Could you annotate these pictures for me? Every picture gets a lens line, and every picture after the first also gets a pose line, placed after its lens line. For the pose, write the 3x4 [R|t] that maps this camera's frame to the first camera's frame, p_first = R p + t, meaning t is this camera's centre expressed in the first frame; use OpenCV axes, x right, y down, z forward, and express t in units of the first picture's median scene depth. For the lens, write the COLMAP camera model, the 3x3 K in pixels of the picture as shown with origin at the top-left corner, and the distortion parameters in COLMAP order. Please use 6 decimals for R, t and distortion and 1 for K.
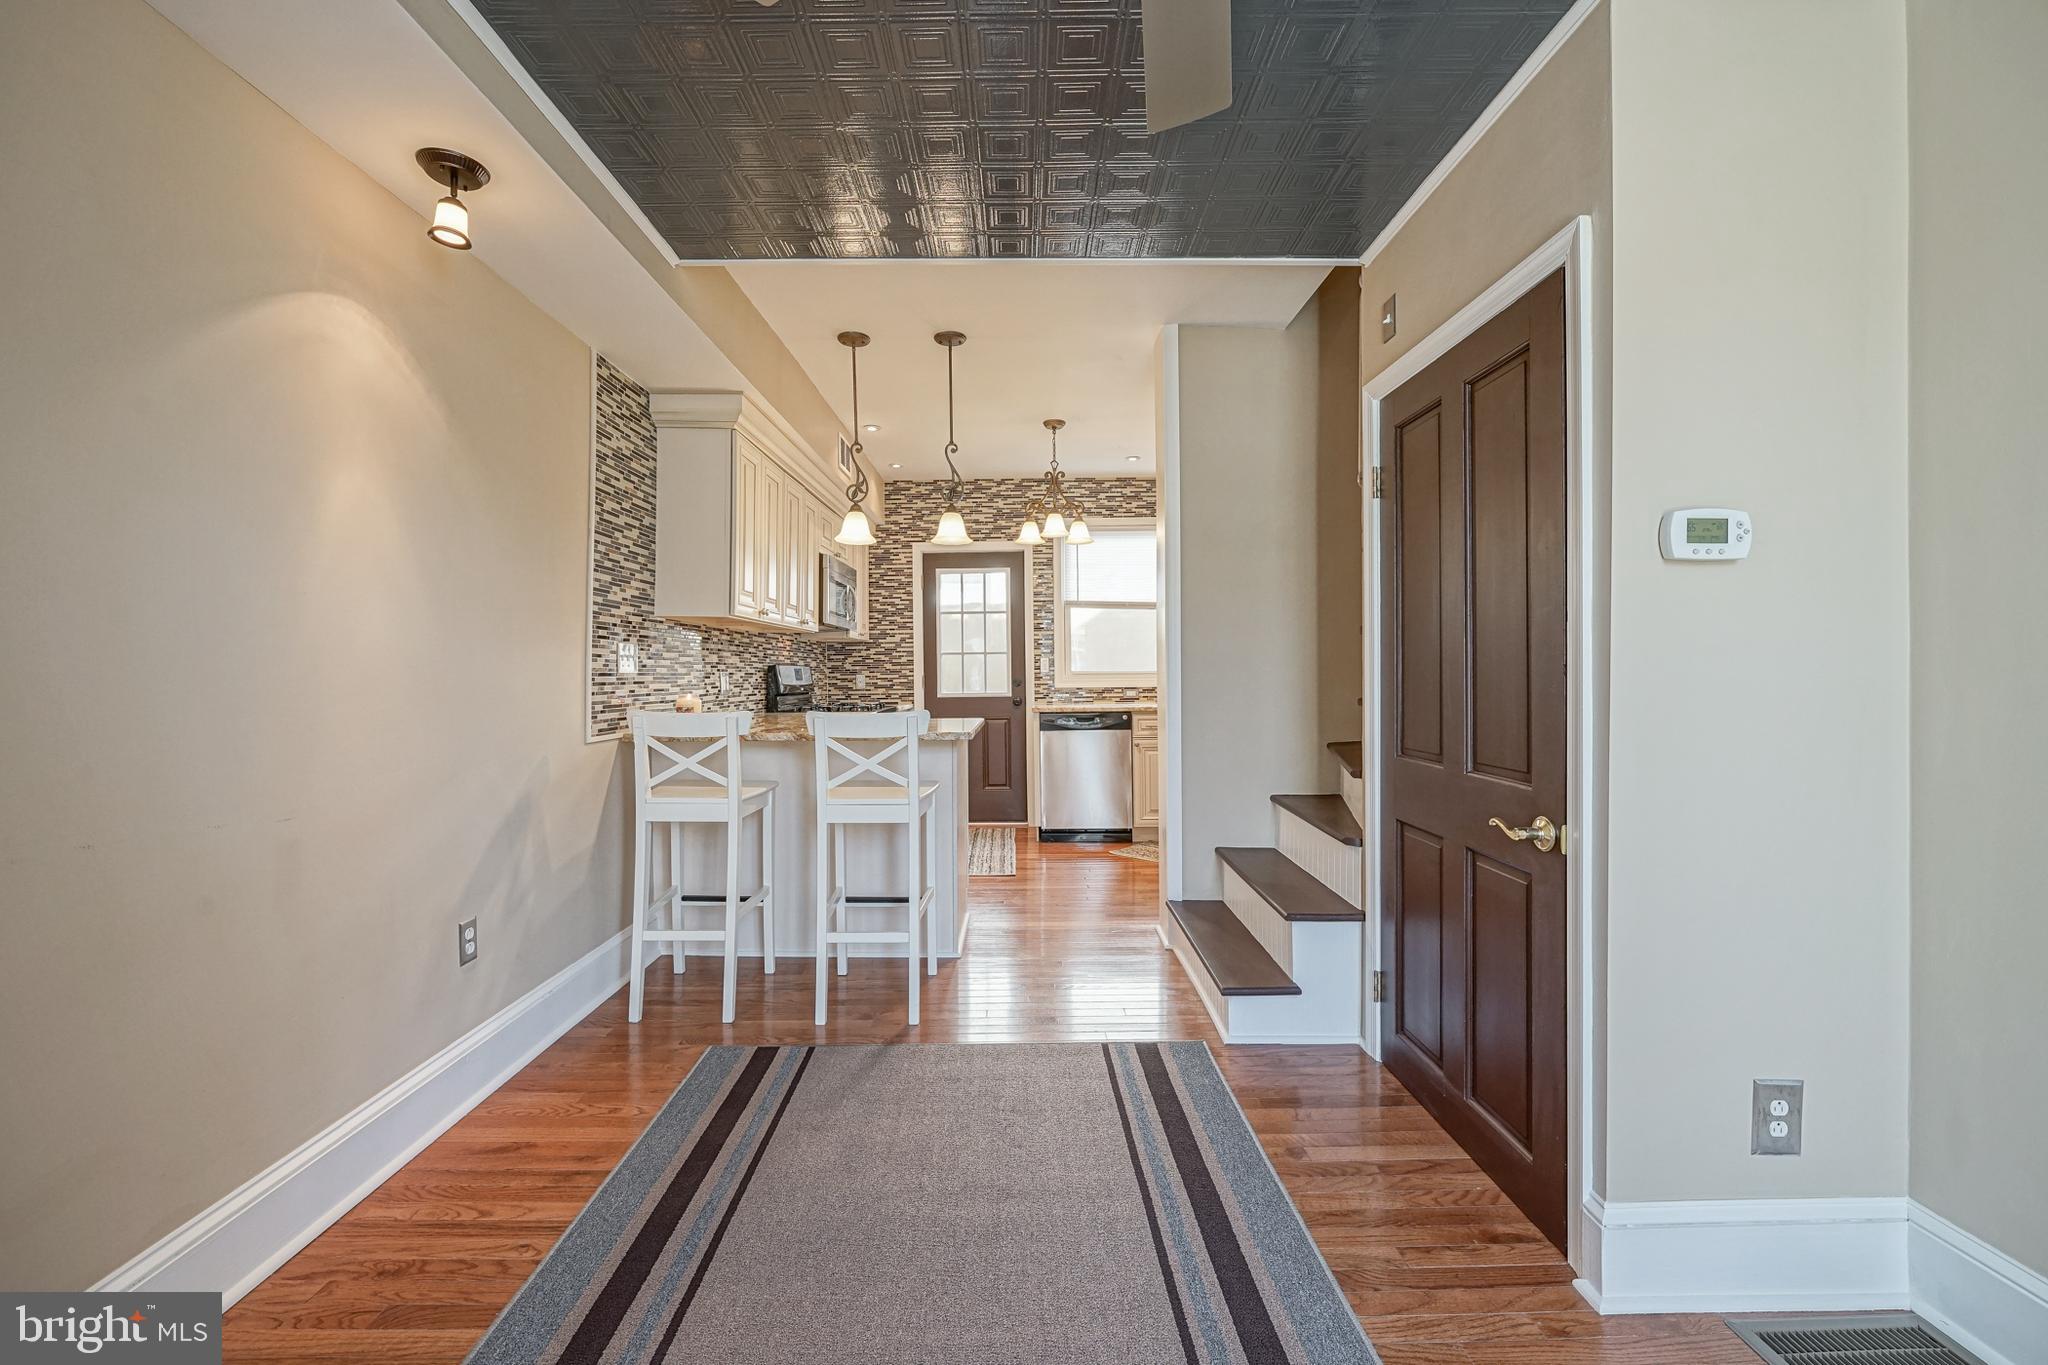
lens RADIAL K [[839.5, 0, 1032.7], [0, 839.5, 666.5], [0, 0, 1]] dist [-0.004257, 0.000899]
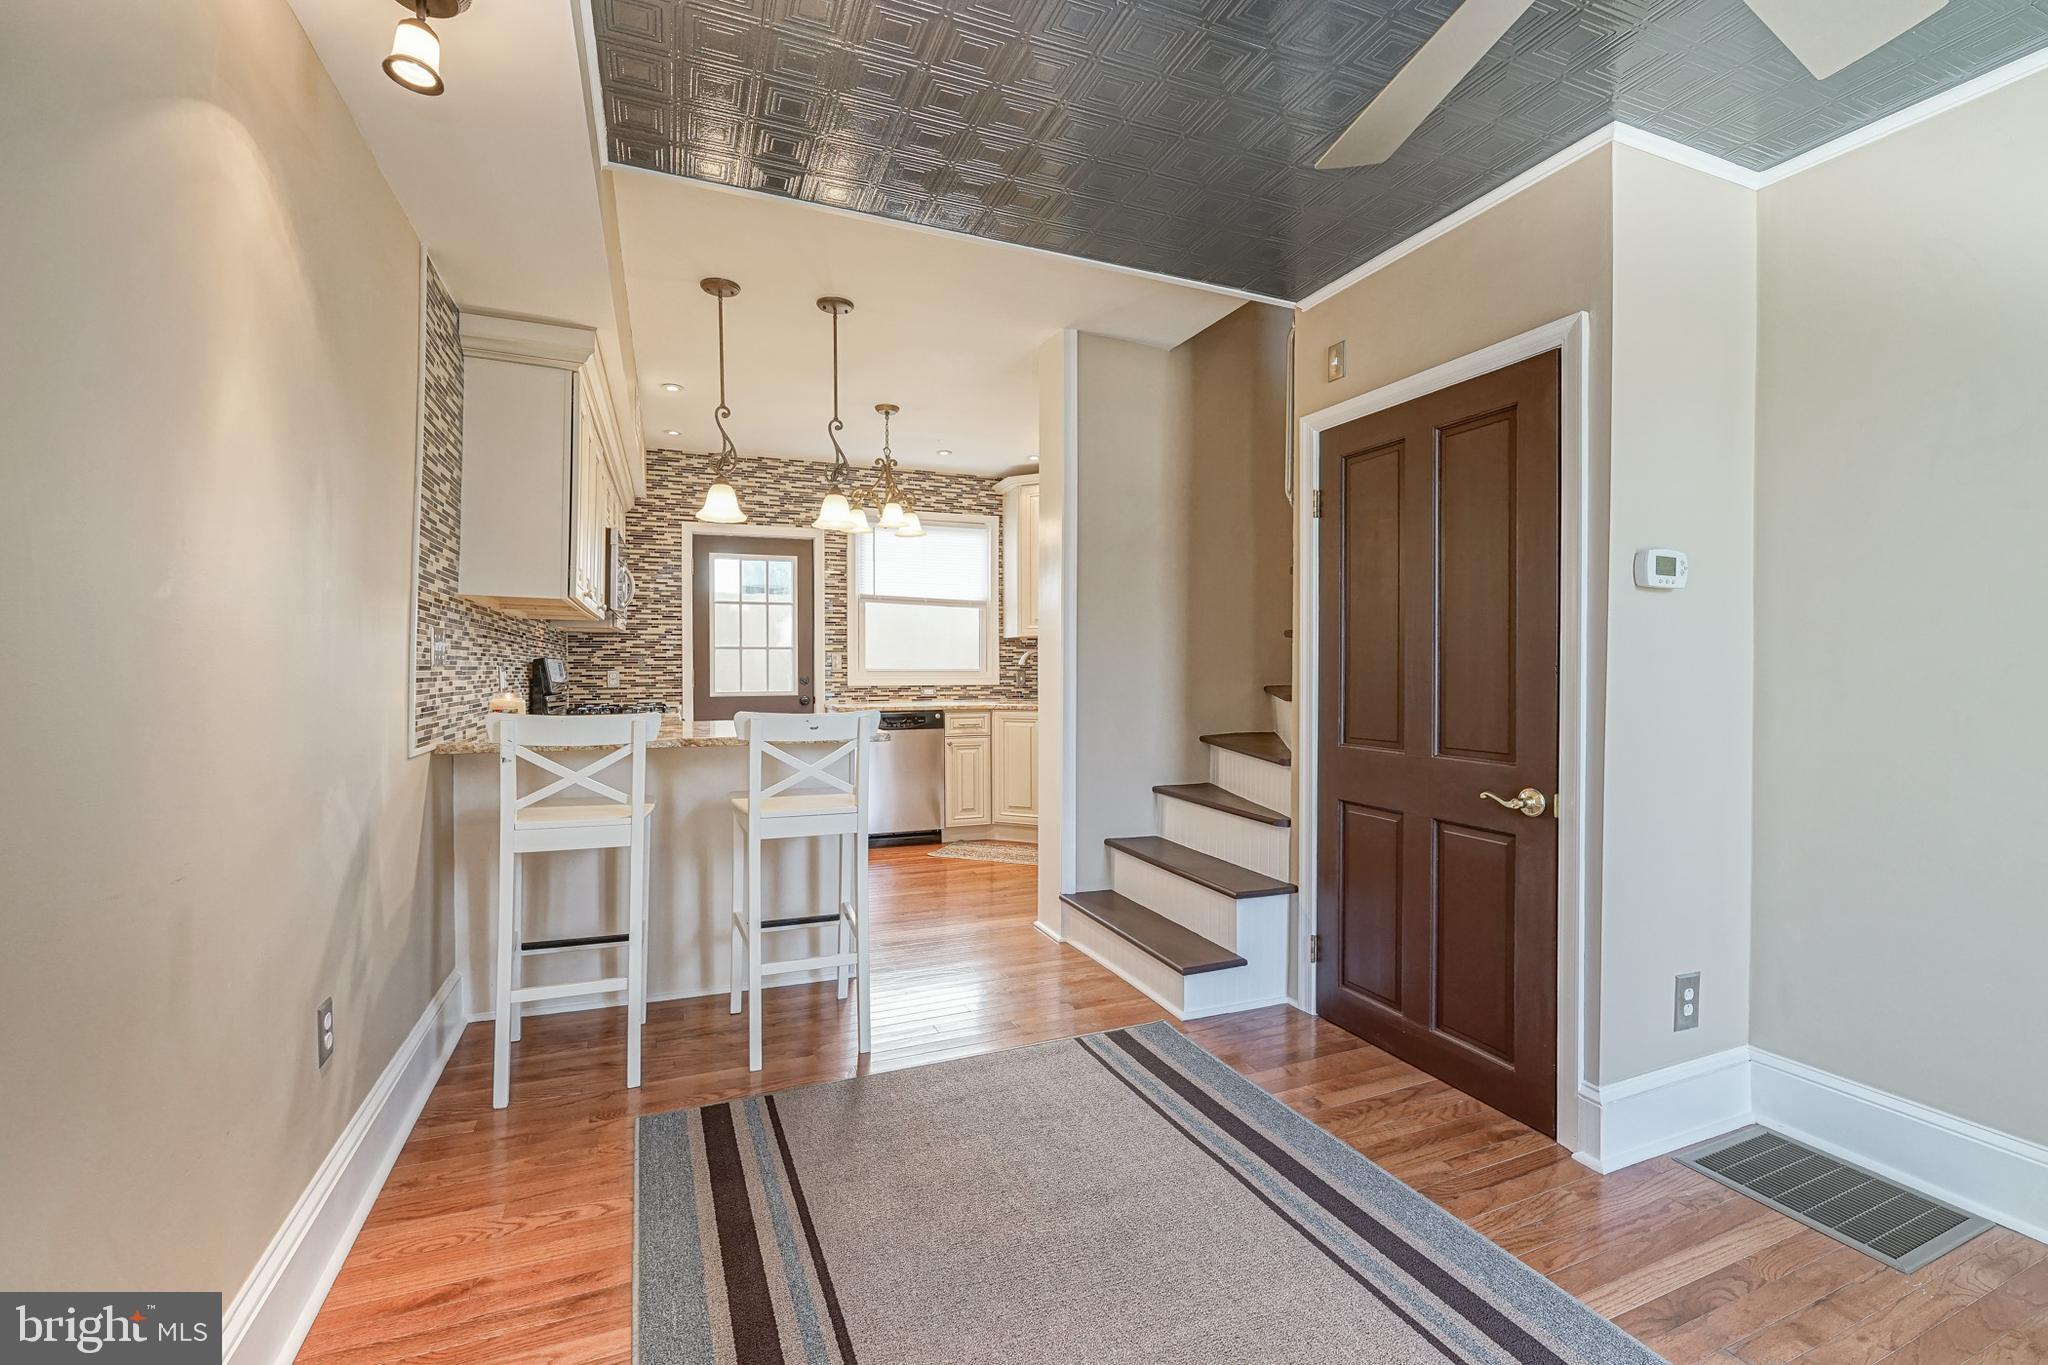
lens RADIAL K [[839.5, 0, 1114.8], [0, 839.5, 666.5], [0, 0, 1]] dist [-0.004257, 0.000899]
pose [[0.924605, 0.008544, 0.380832, -0.260262], [-0.009218, 0.999958, -0.000056, 0.002630], [-0.380817, -0.003459, 0.924644, 0.053459]]
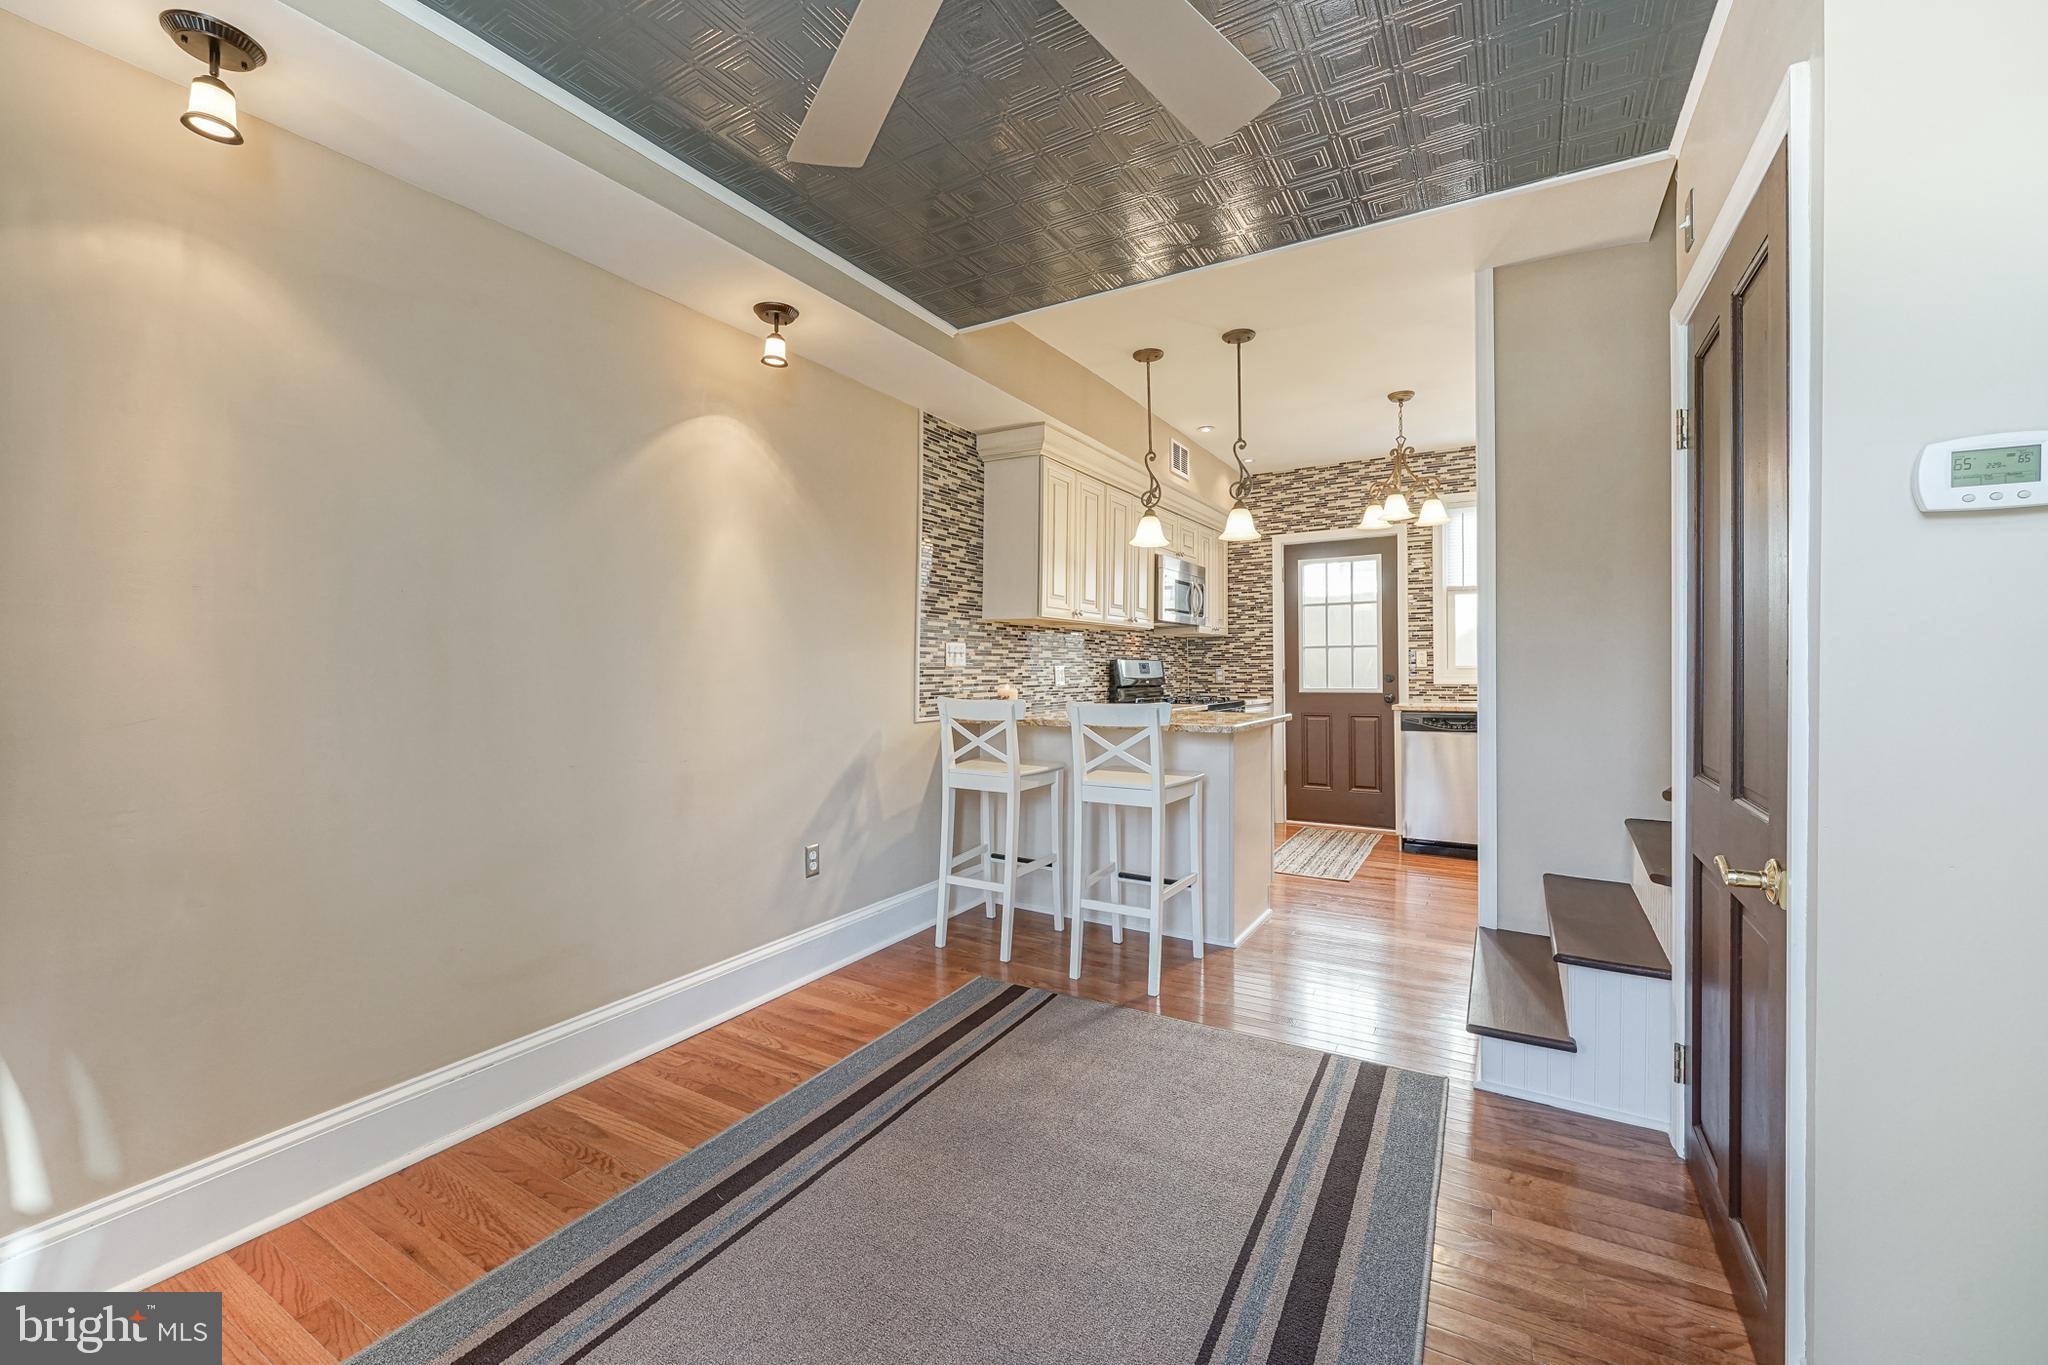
lens RADIAL K [[839.5, 0, 1009.5], [0, 839.5, 662.2], [0, 0, 1]] dist [-0.004257, 0.000899]
pose [[0.852886, -0.000207, -0.522098, 0.274567], [0.001434, 0.999997, 0.001945, -0.001514], [0.522096, -0.002408, 0.852884, -0.008089]]
